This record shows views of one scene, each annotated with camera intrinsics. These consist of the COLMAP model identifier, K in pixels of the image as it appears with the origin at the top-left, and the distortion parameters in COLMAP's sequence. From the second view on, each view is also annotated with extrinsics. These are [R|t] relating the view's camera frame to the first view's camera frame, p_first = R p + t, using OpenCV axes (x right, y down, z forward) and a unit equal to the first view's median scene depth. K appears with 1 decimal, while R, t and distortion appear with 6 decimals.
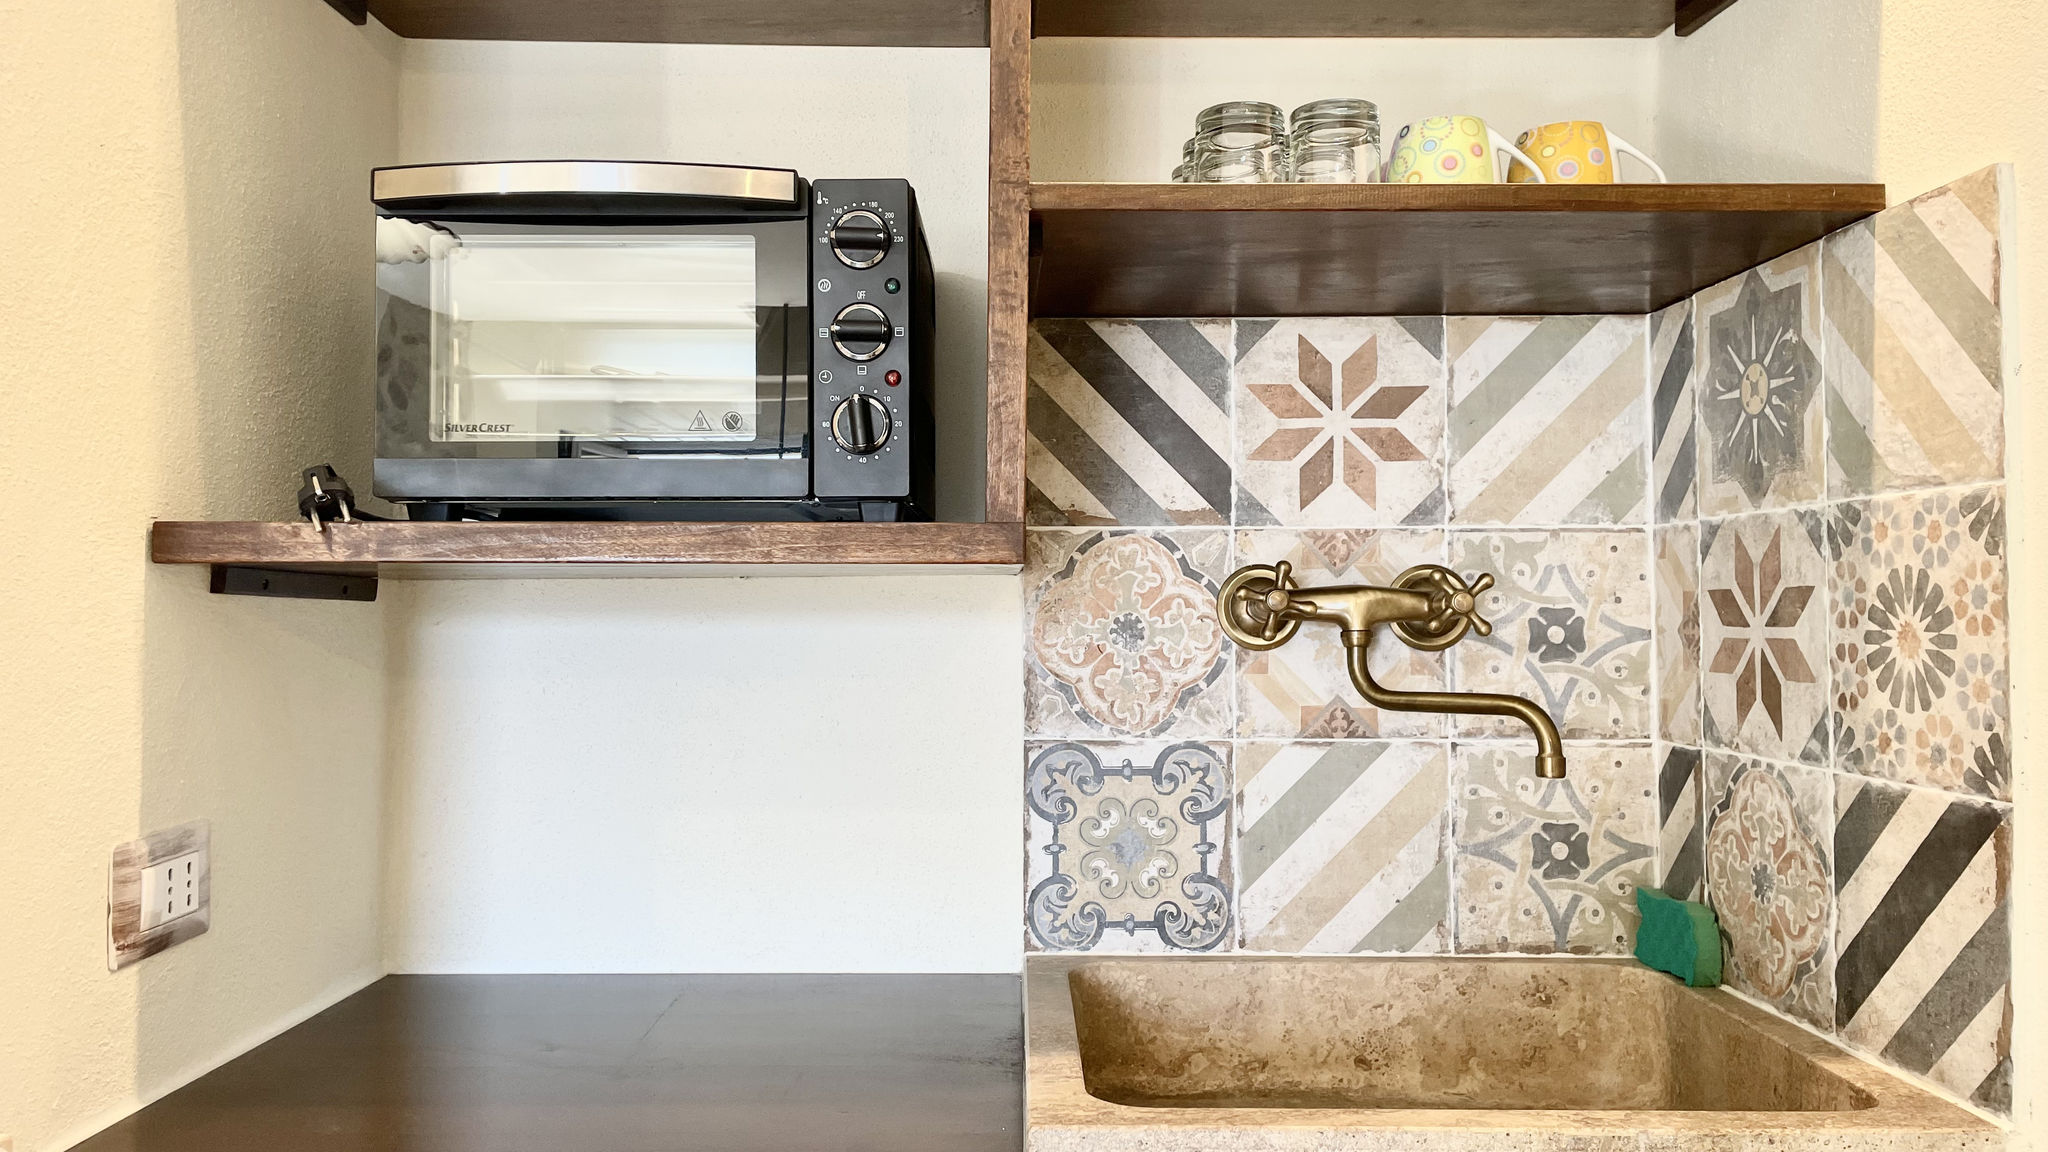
lens RADIAL K [[1546.1, 0, 1018.8], [0, 1546.1, 562.0], [0, 0, 1]] dist [0.089145, -0.119294]
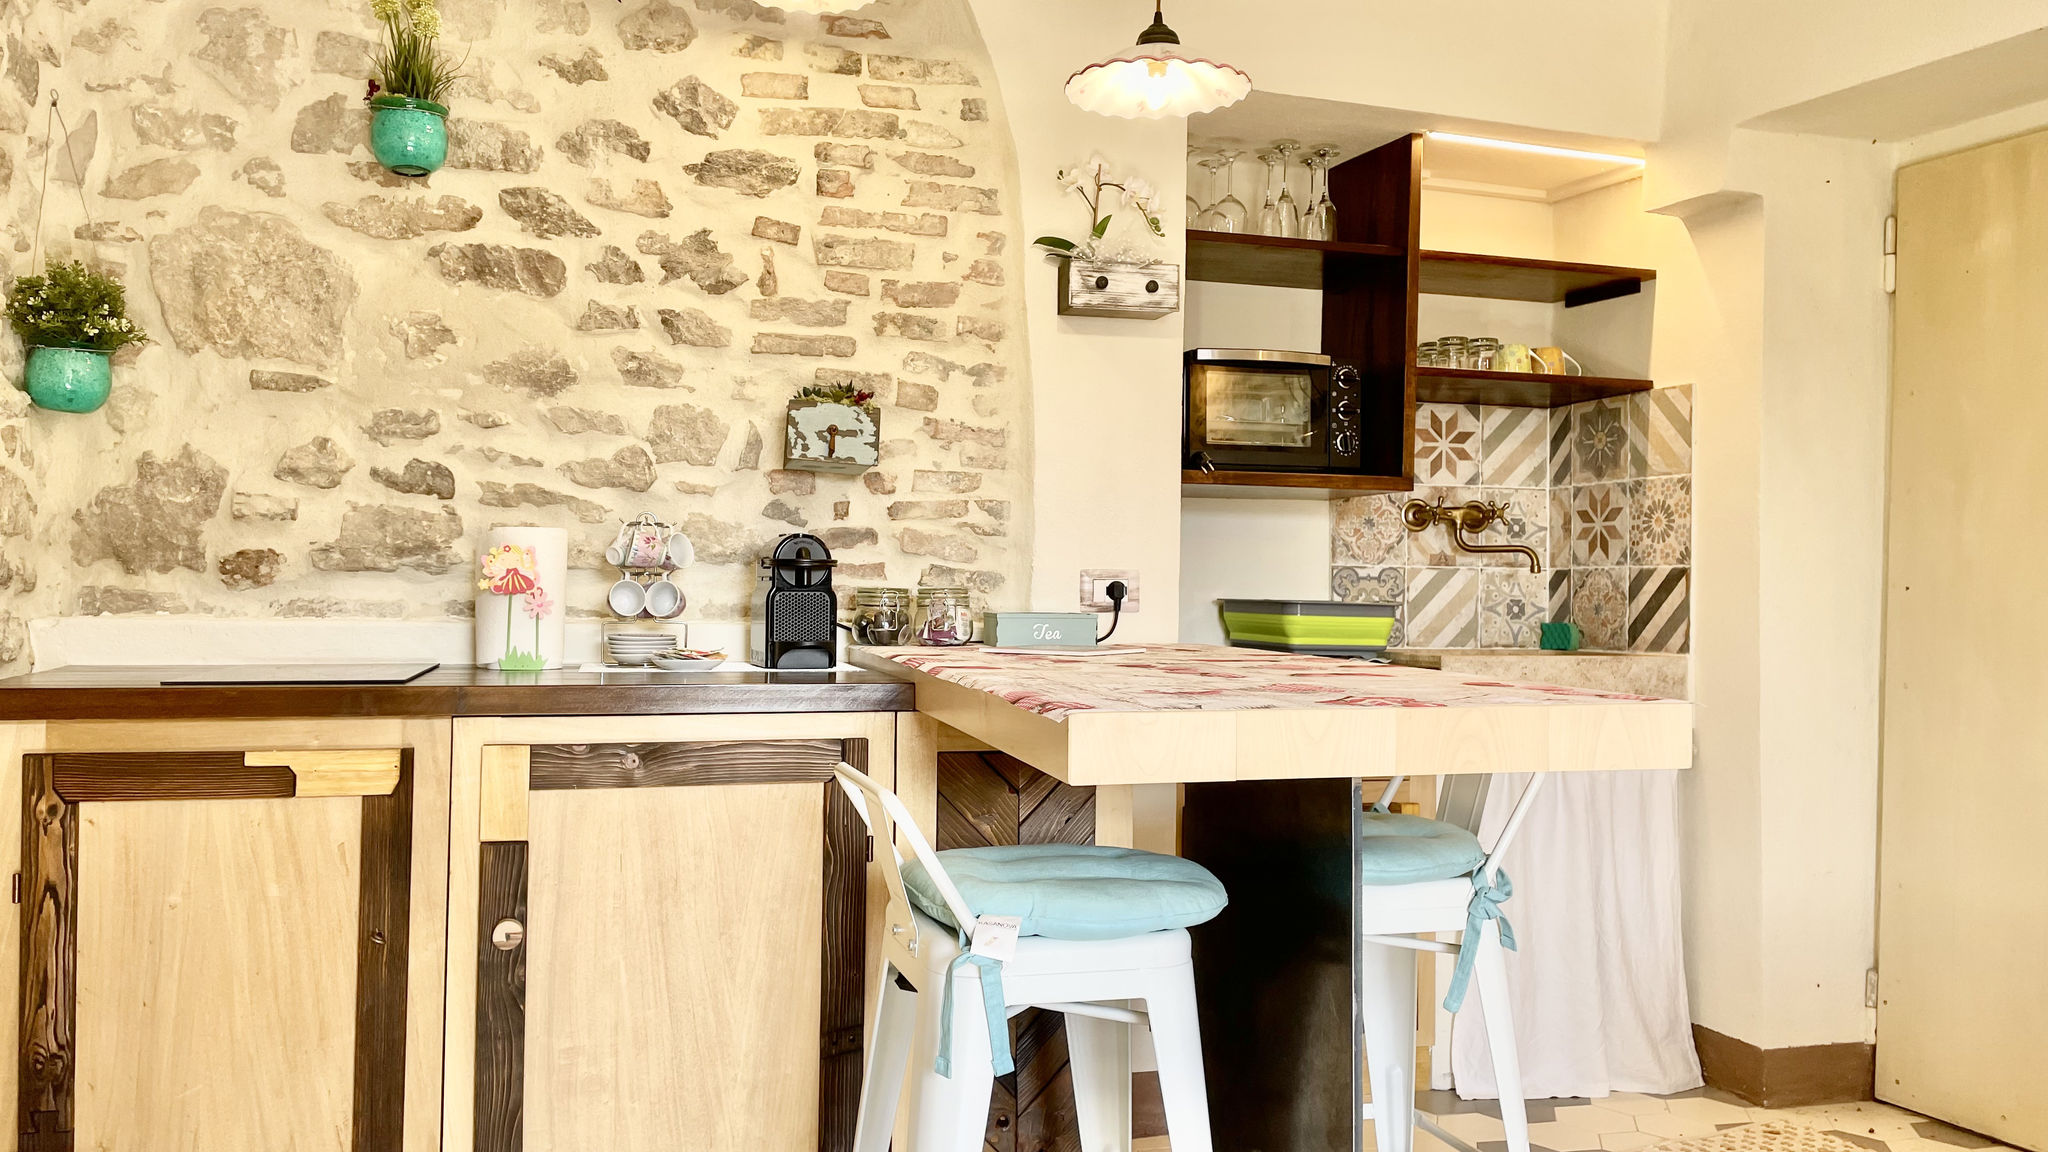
lens RADIAL K [[1546.1, 0, 1027.9], [0, 1546.1, 568.3], [0, 0, 1]] dist [0.089145, -0.119294]
pose [[0.959772, 0.016339, 0.280304, -1.221380], [-0.021009, 0.999686, 0.013662, 0.098272], [-0.279993, -0.019001, 0.959814, -1.340505]]
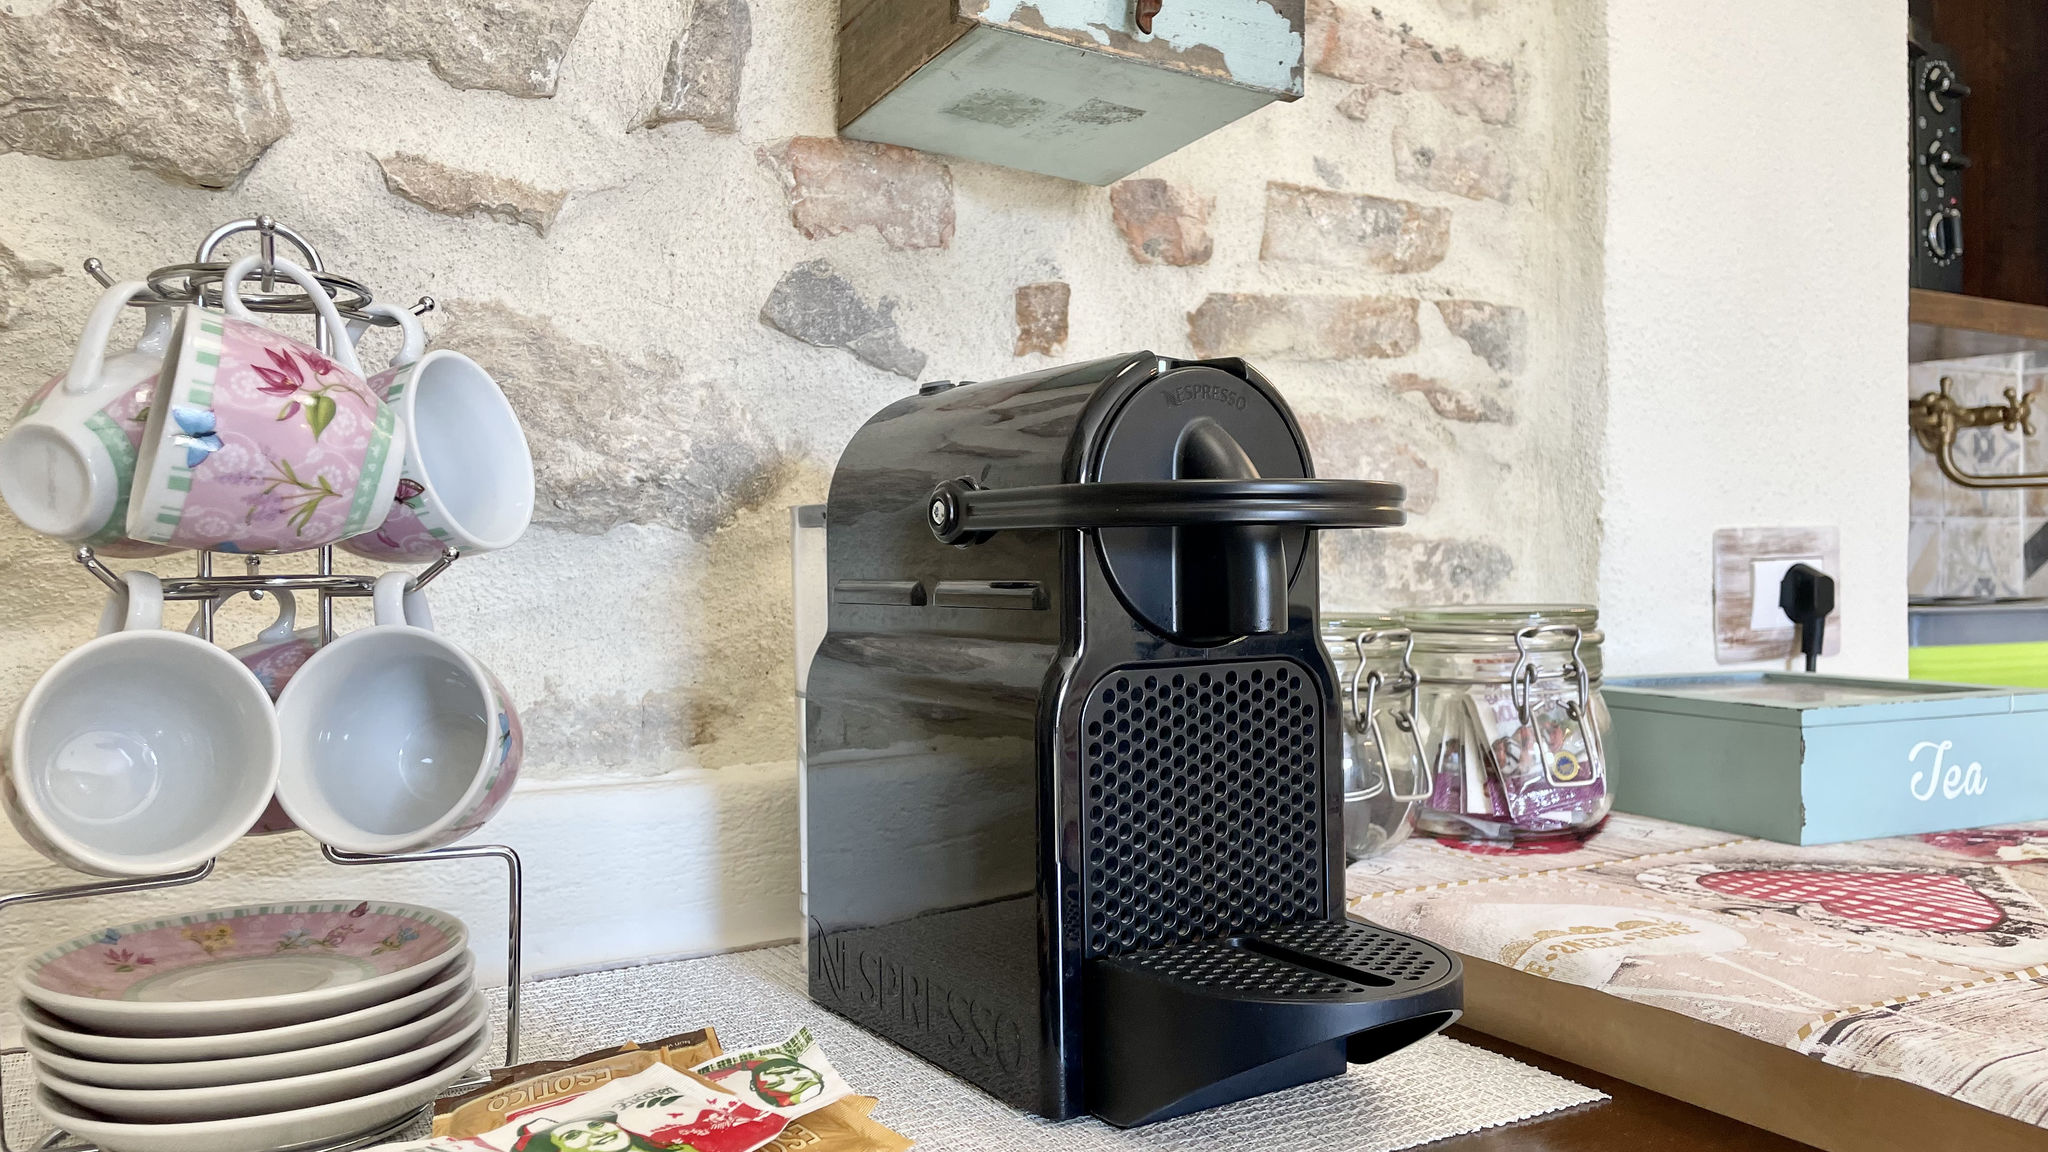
lens RADIAL K [[1546.1, 0, 1010.3], [0, 1546.1, 580.7], [0, 0, 1]] dist [0.089145, -0.119294]
pose [[0.866604, -0.013057, 0.498825, -1.166866], [-0.005731, 0.999331, 0.036114, 0.126446], [-0.498963, -0.034156, 0.865950, 0.204736]]
